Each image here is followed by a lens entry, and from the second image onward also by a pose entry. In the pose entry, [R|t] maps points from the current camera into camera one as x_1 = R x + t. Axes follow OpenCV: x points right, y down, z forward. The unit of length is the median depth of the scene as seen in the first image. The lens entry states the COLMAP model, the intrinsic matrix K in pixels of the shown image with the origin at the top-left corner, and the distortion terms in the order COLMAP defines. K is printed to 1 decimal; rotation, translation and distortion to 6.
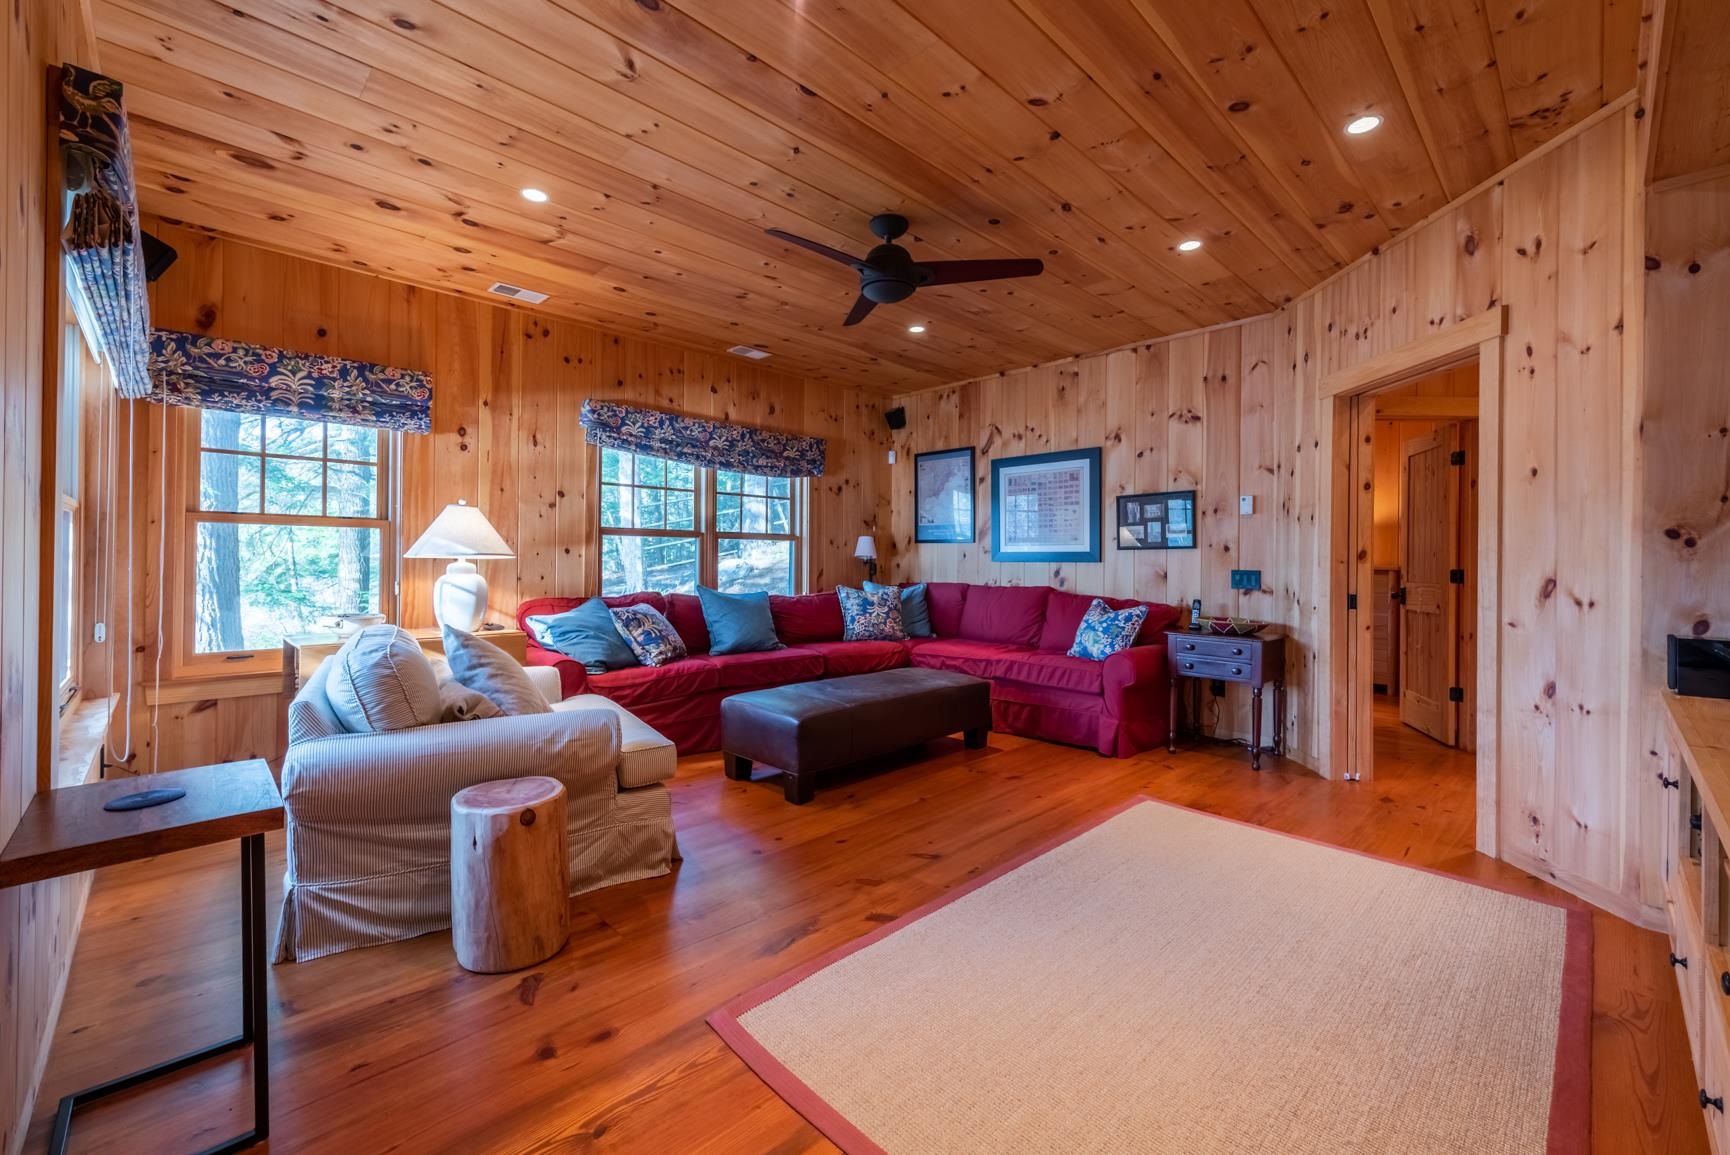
lens RADIAL K [[707.2, 0, 865.3], [0, 707.2, 560.6], [0, 0, 1]] dist [0.006727, -0.003554]
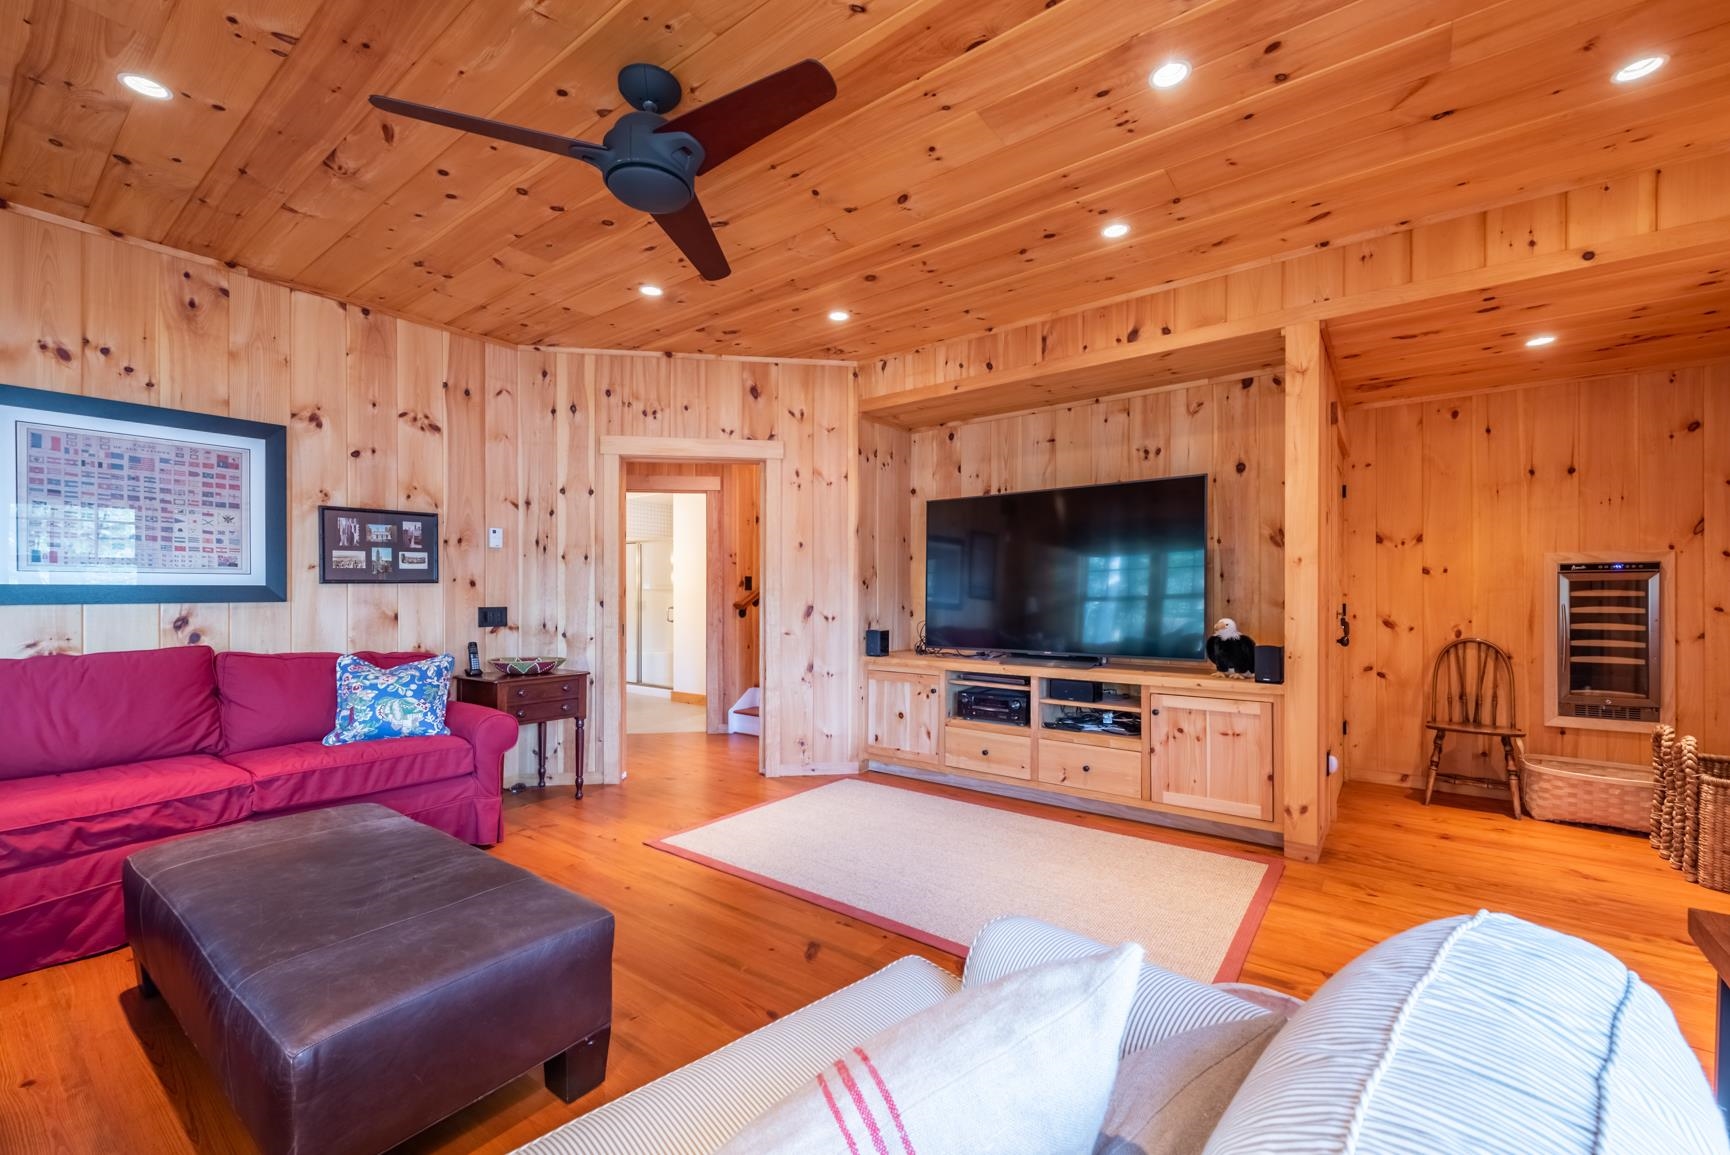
lens RADIAL K [[707.2, 0, 859.6], [0, 707.2, 594.5], [0, 0, 1]] dist [0.006727, -0.003554]
pose [[-0.155479, -0.011385, 0.987774, -0.443061], [0.000196, 0.999933, 0.011556, -0.012723], [-0.987839, 0.001990, -0.155466, 0.631673]]
